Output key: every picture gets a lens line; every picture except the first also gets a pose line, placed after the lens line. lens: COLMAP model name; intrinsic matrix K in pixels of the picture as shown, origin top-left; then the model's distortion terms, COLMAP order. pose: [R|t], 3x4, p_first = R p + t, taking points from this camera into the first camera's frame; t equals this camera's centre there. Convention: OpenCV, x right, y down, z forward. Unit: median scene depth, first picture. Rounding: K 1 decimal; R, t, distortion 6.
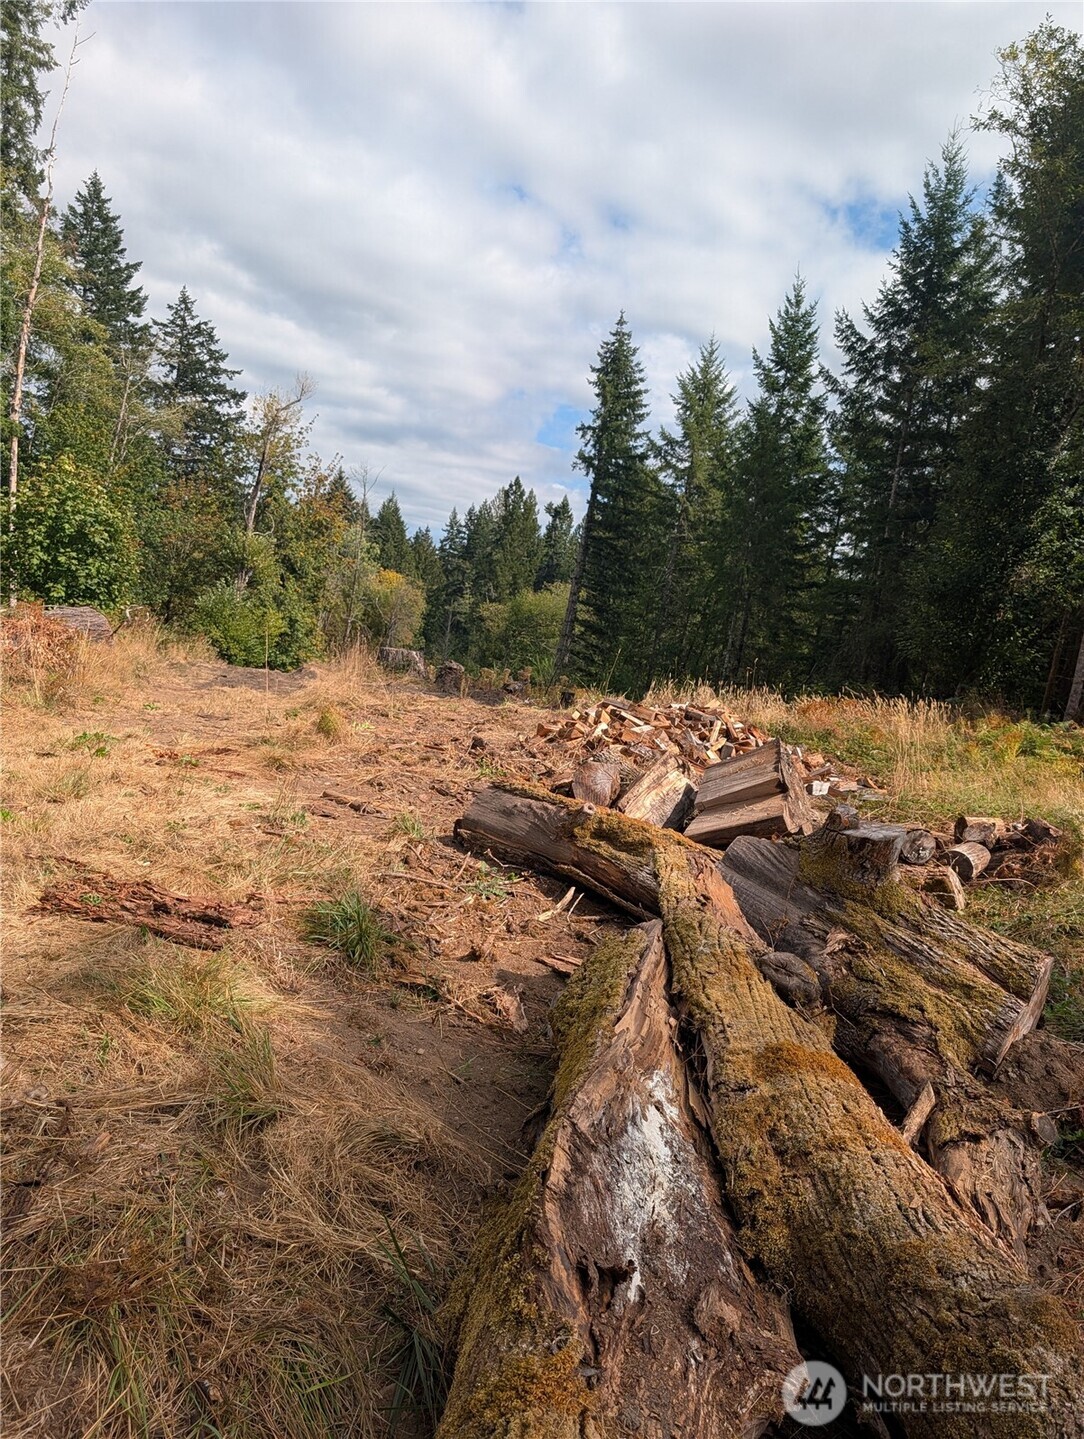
lens RADIAL K [[1102.6, 0, 540.1], [0, 1102.6, 784.9], [0, 0, 1]] dist [-0.027140, 0.002250]
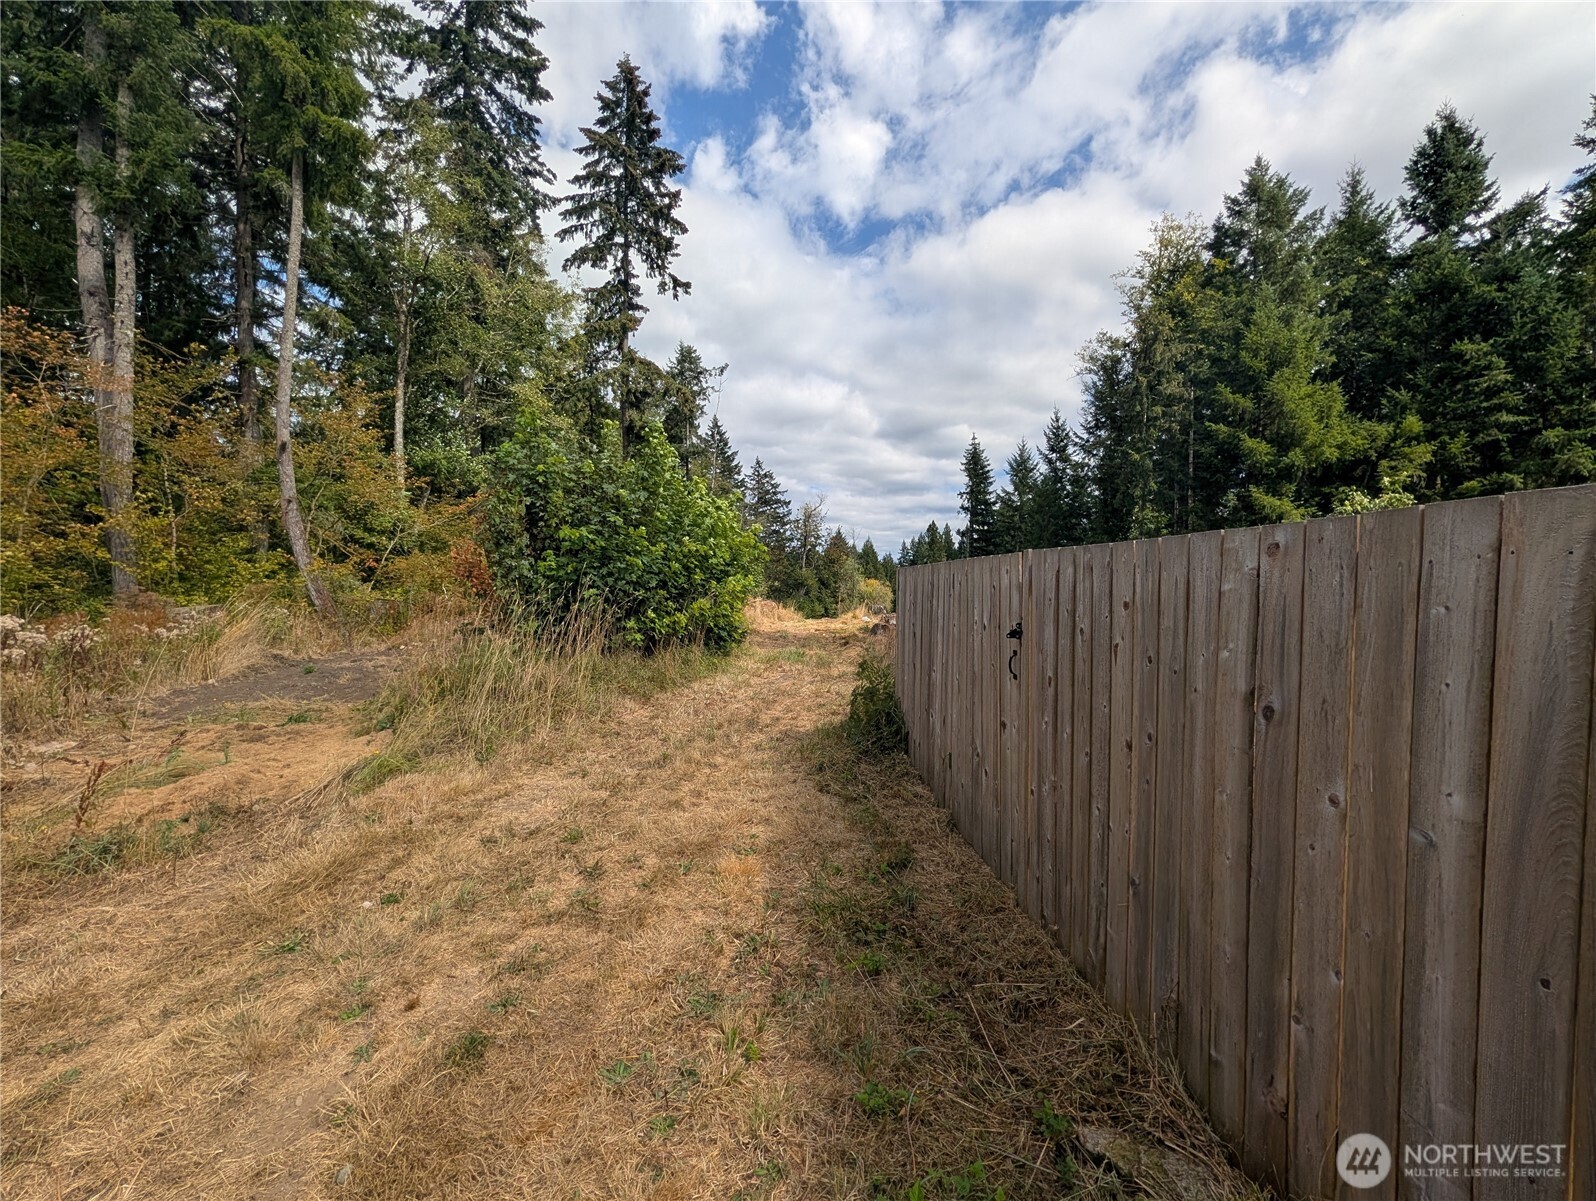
lens RADIAL K [[667.0, 0, 798.0], [0, 667.0, 600.5], [0, 0, 1]] dist [-0.000303, 0.000005]
pose [[0.961871, -0.123602, -0.243980, 0.021555], [0.083192, 0.982010, -0.169515, 0.030885], [0.260543, 0.142754, 0.954850, -0.144398]]
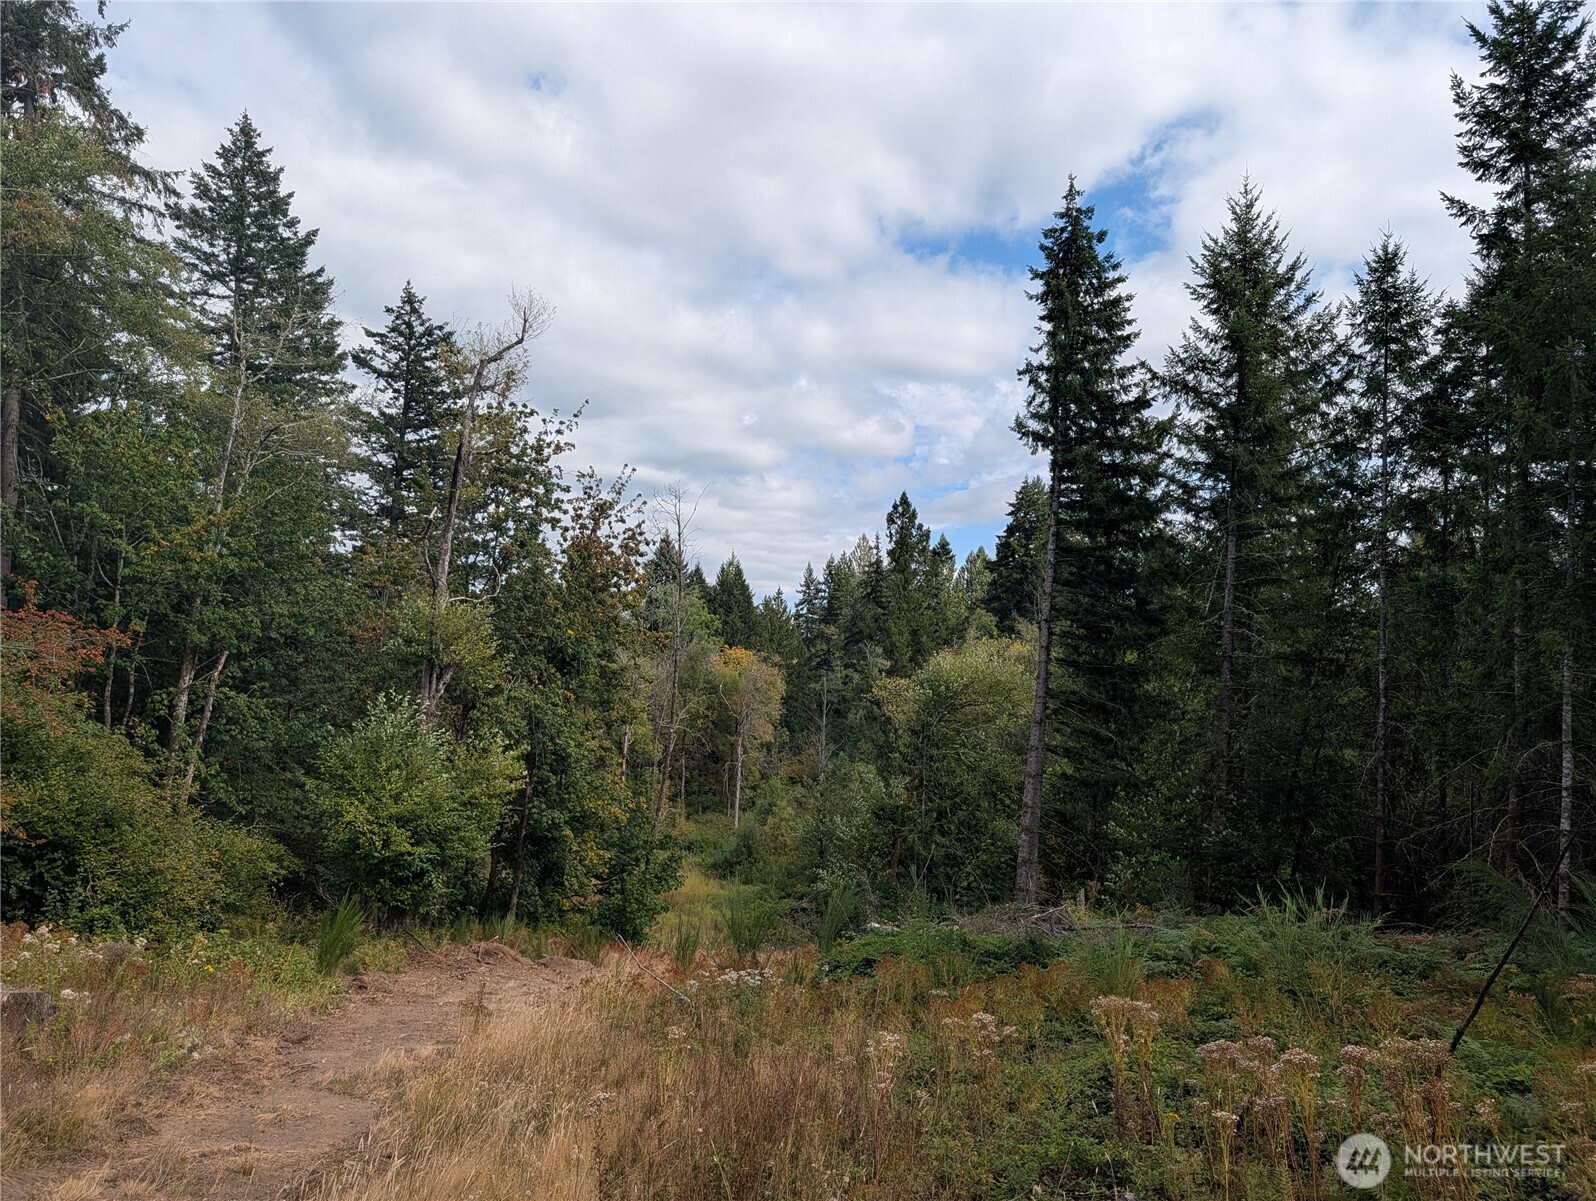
lens RADIAL K [[1222.9, 0, 798.0], [0, 1222.9, 600.5], [0, 0, 1]] dist [-0.027140, 0.002250]
pose [[0.990030, -0.114538, -0.081984, -0.036306], [0.093712, 0.970142, -0.223702, -0.057518], [0.105159, 0.213789, 0.971203, 0.309648]]
